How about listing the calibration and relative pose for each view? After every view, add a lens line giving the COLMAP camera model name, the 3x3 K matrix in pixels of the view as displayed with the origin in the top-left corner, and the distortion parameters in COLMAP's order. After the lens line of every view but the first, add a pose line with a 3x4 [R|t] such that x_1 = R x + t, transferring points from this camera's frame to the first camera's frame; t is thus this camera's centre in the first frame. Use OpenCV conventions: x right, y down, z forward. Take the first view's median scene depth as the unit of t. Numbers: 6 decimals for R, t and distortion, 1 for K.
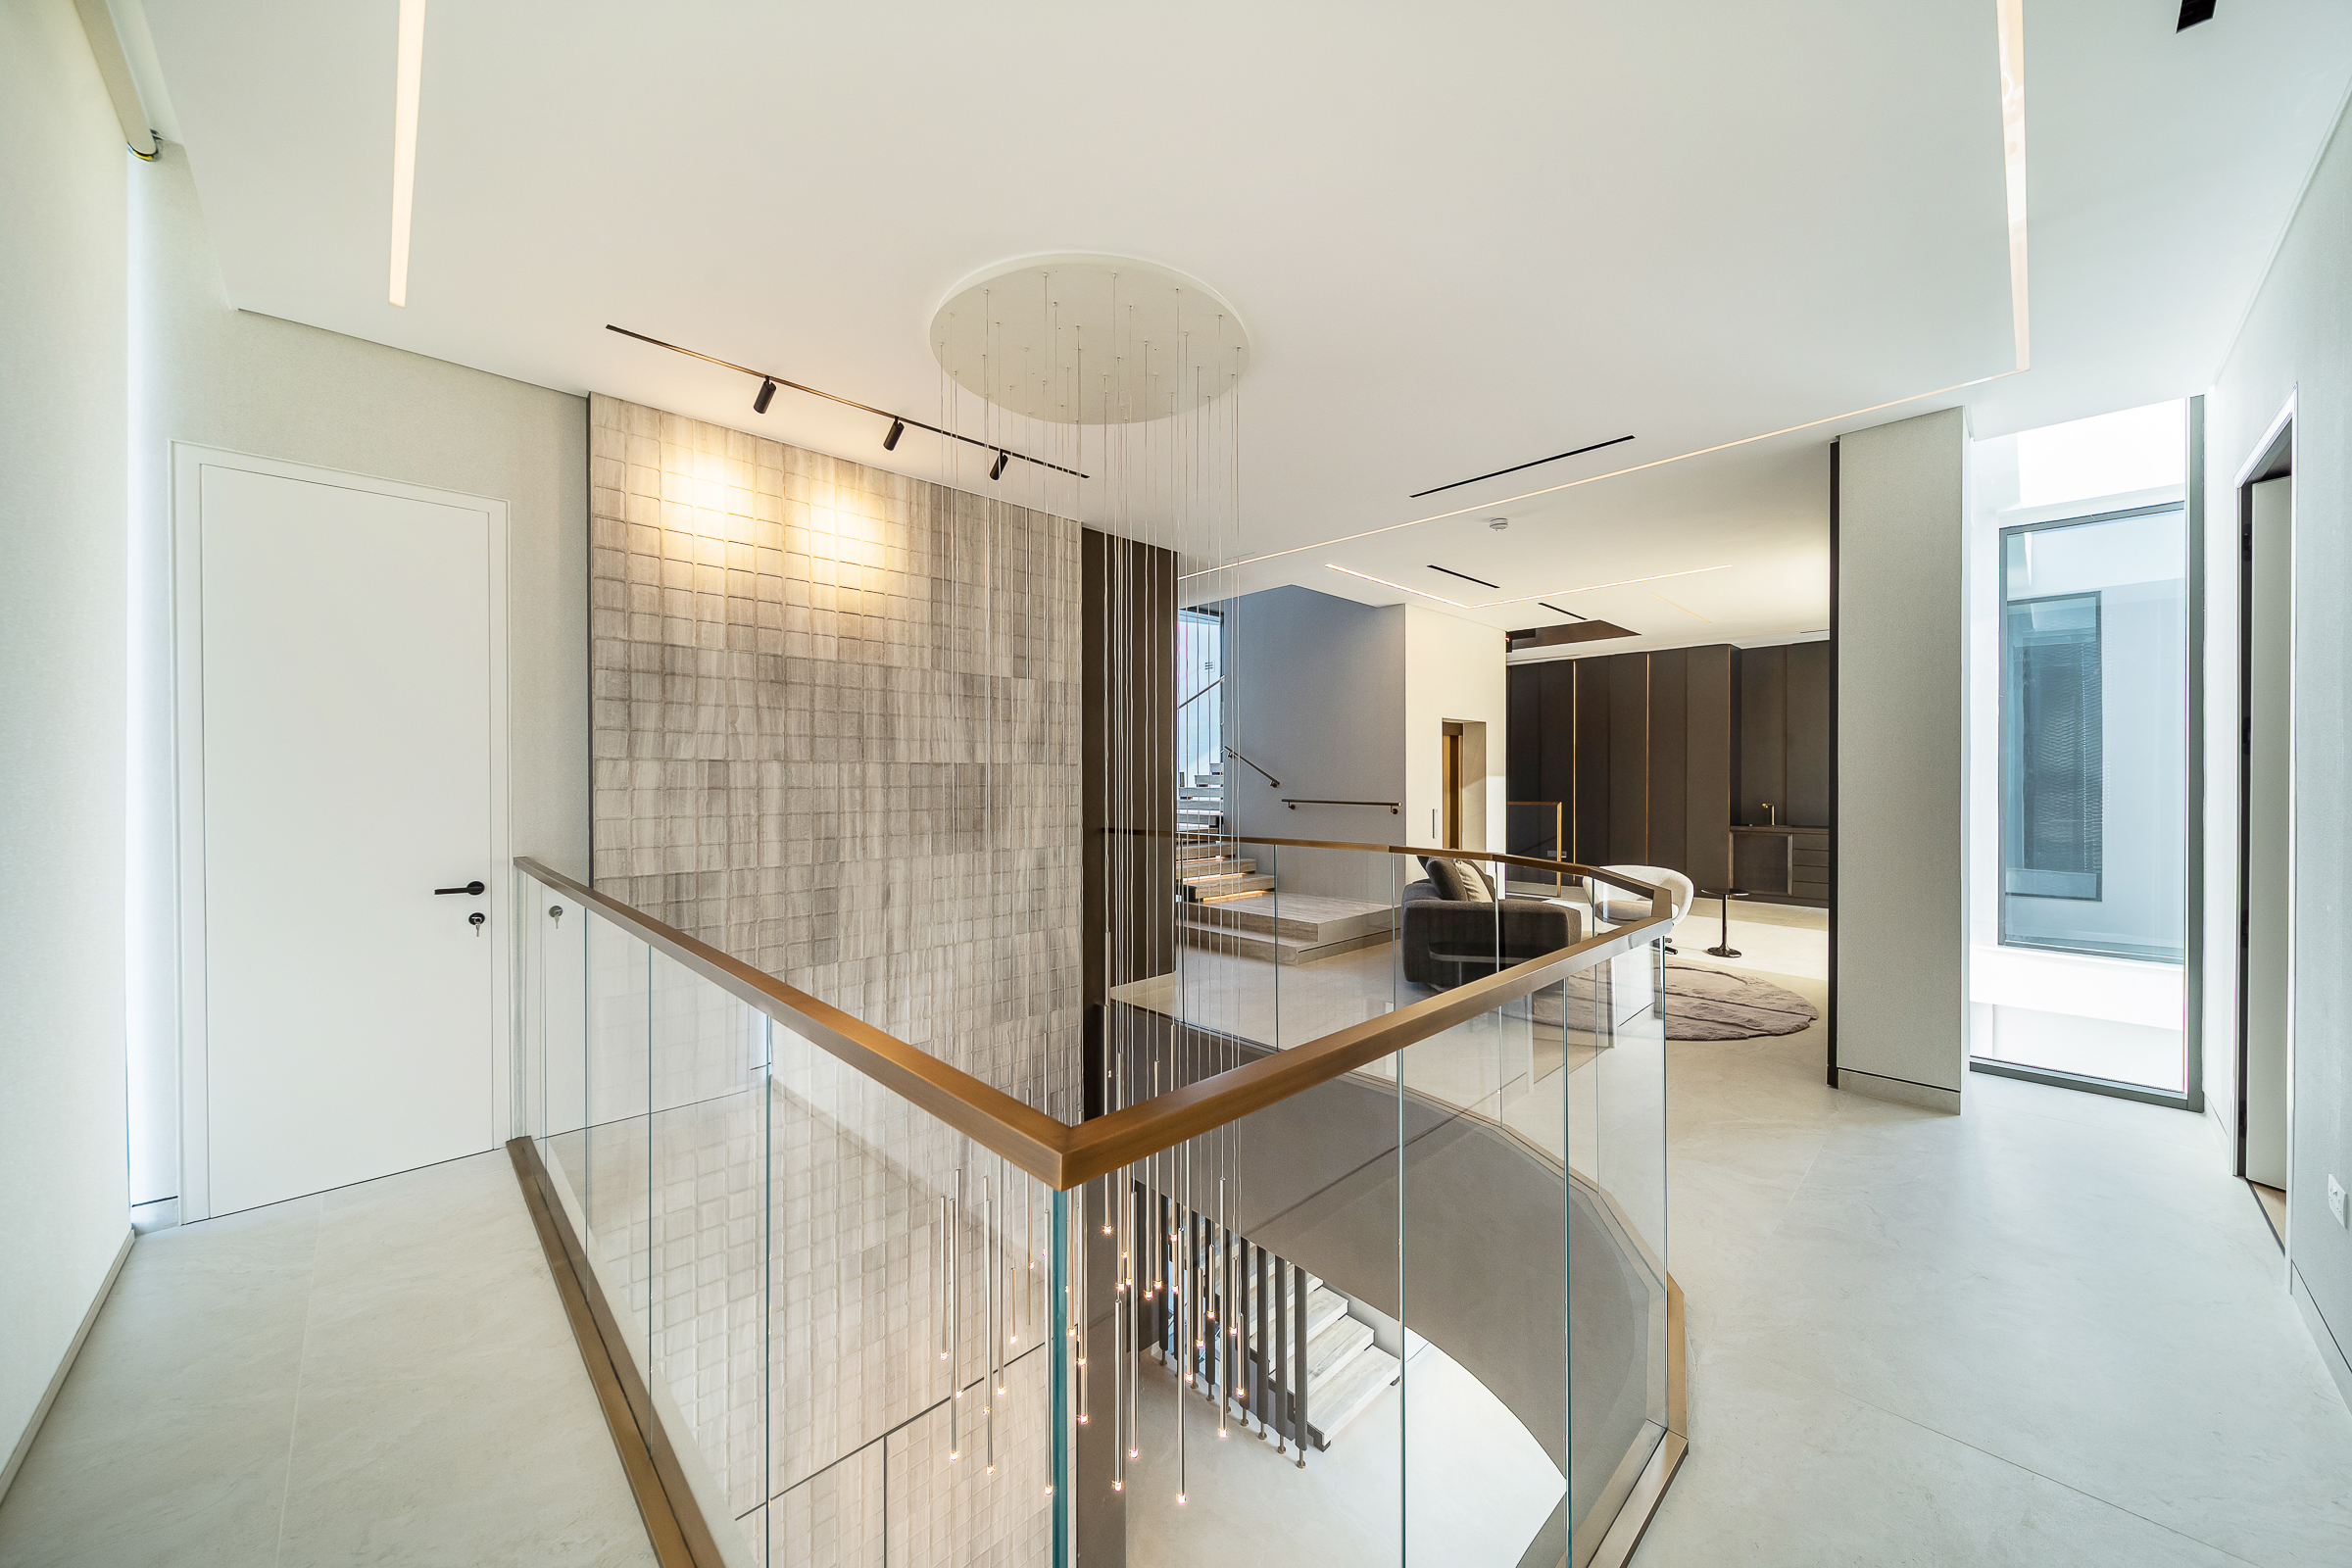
lens RADIAL K [[836.1, 0, 1176.4], [0, 836.1, 776.1], [0, 0, 1]] dist [-0.000889, -0.000047]
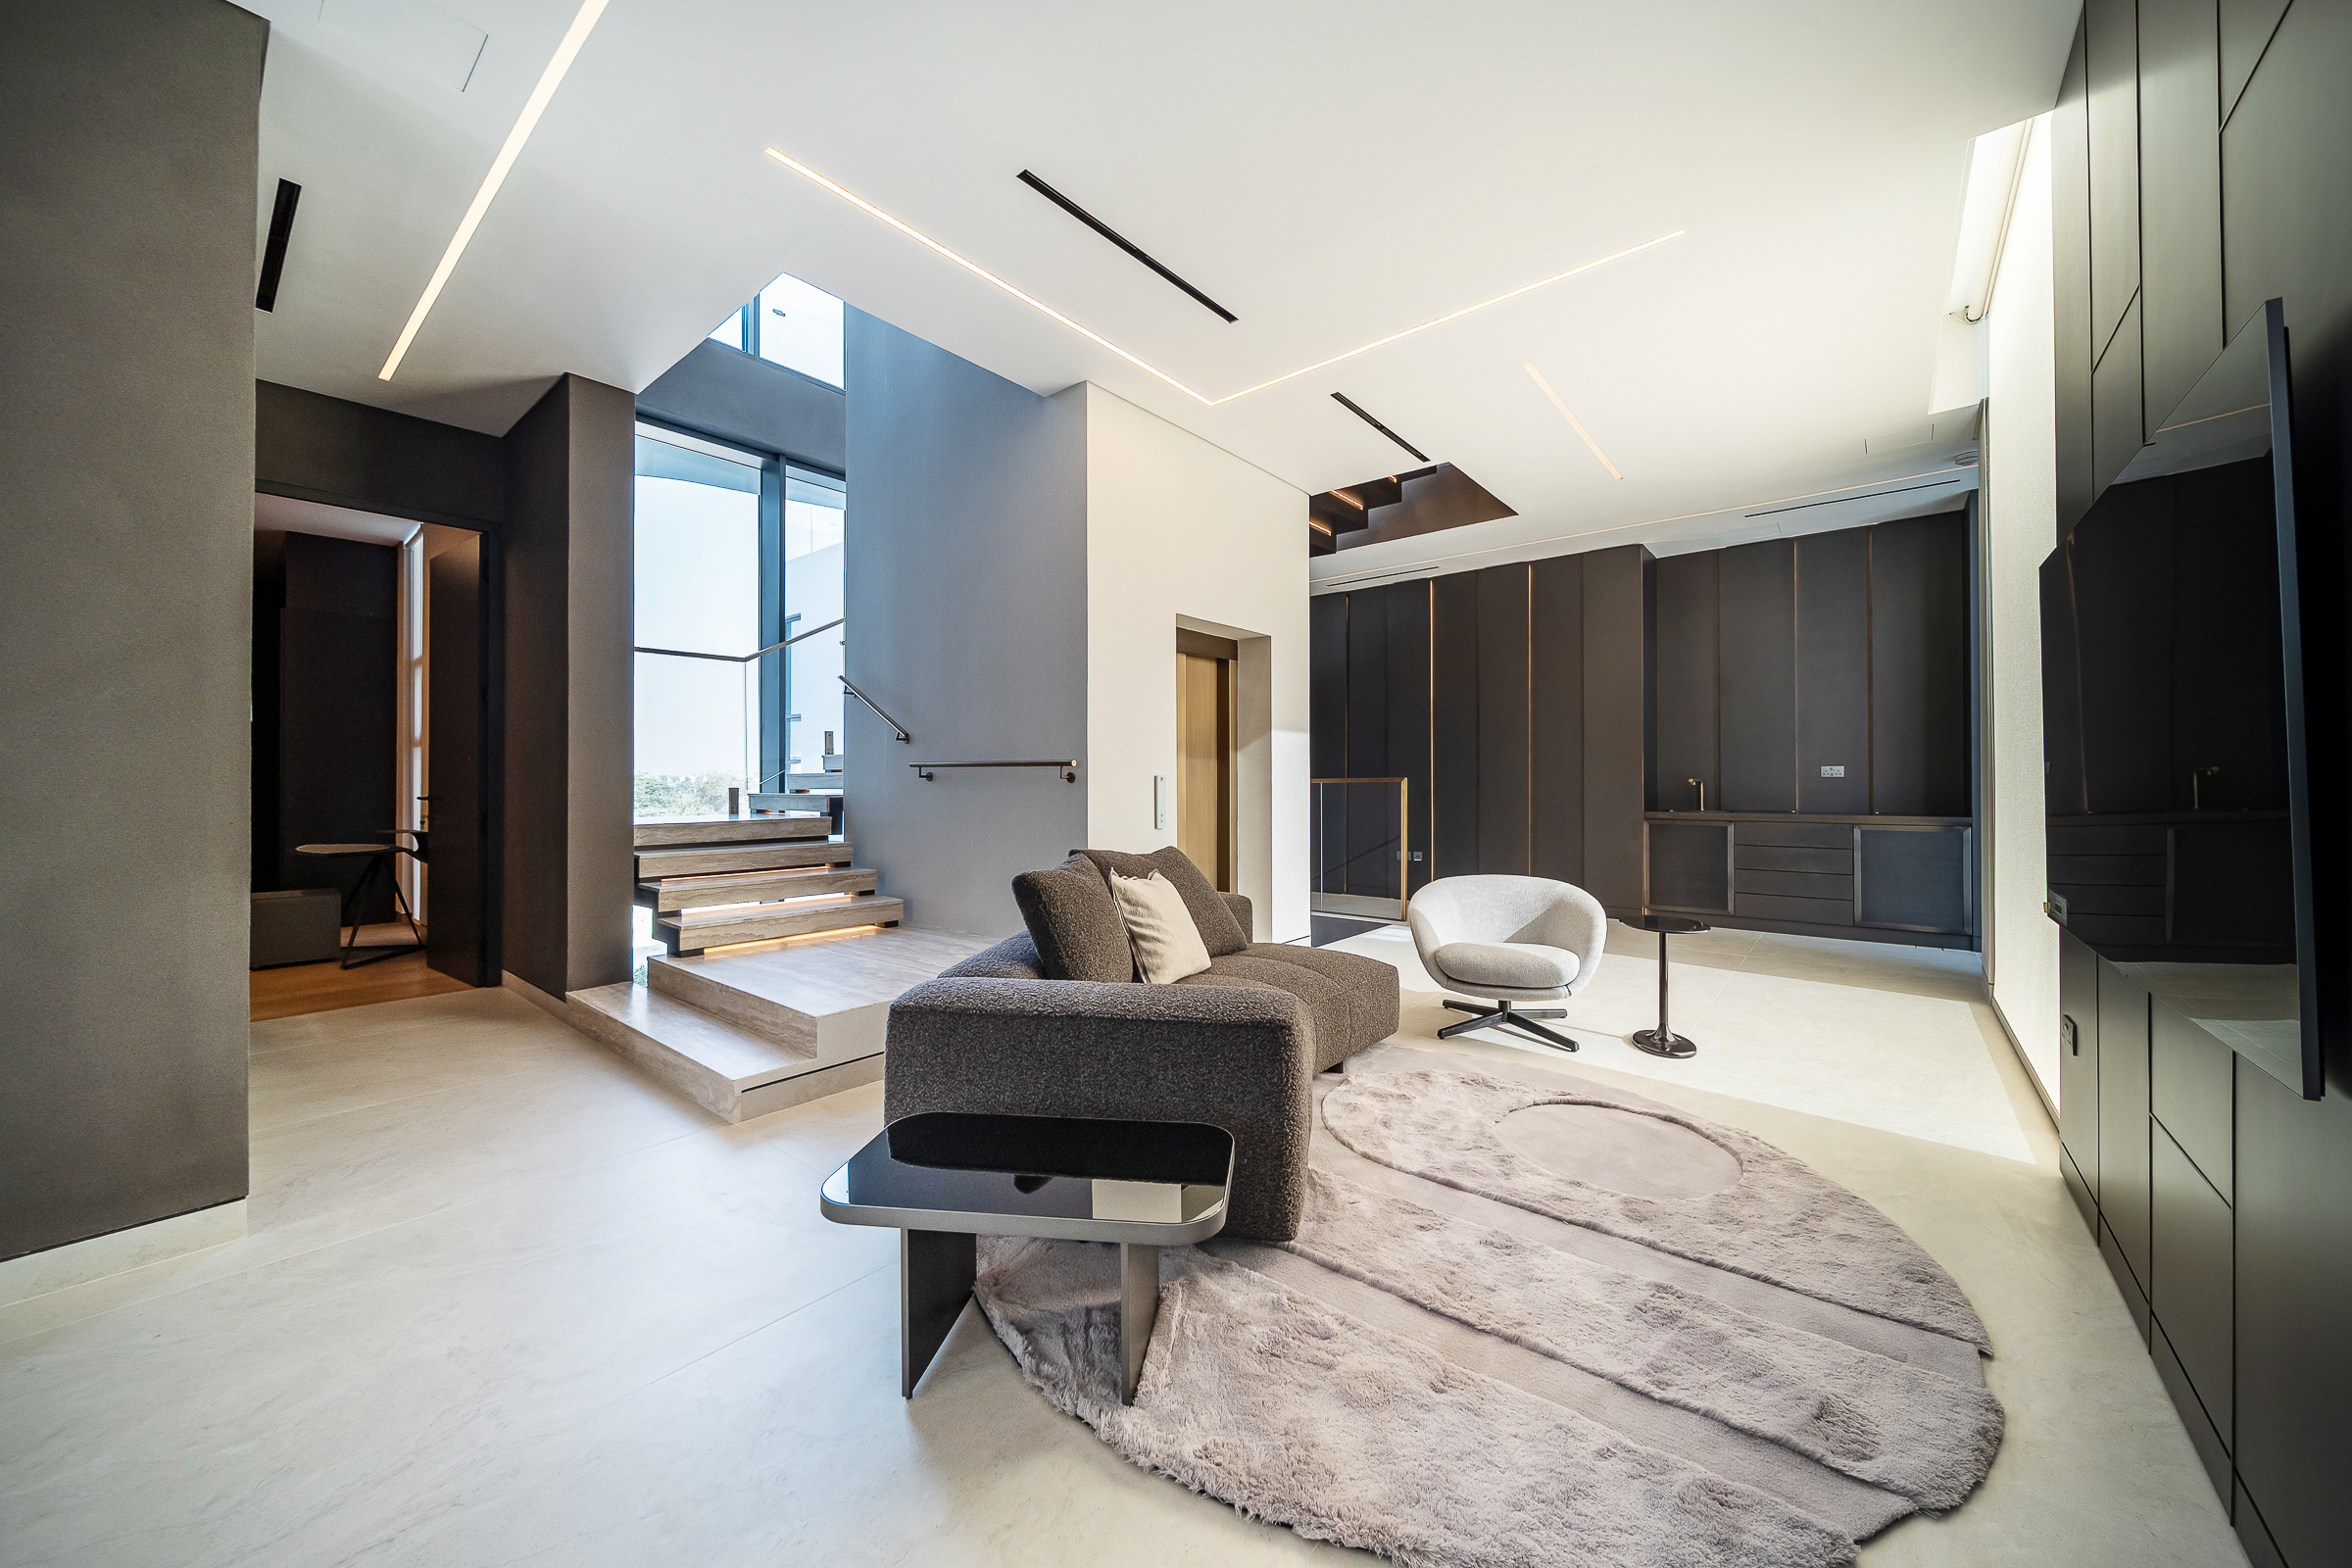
lens RADIAL K [[836.1, 0, 1178.2], [0, 836.1, 783.1], [0, 0, 1]] dist [-0.000889, -0.000047]
pose [[0.994288, -0.001386, 0.106721, 0.240706], [0.001328, 0.999999, 0.000620, 0.039983], [-0.106722, -0.000475, 0.994289, 0.412174]]
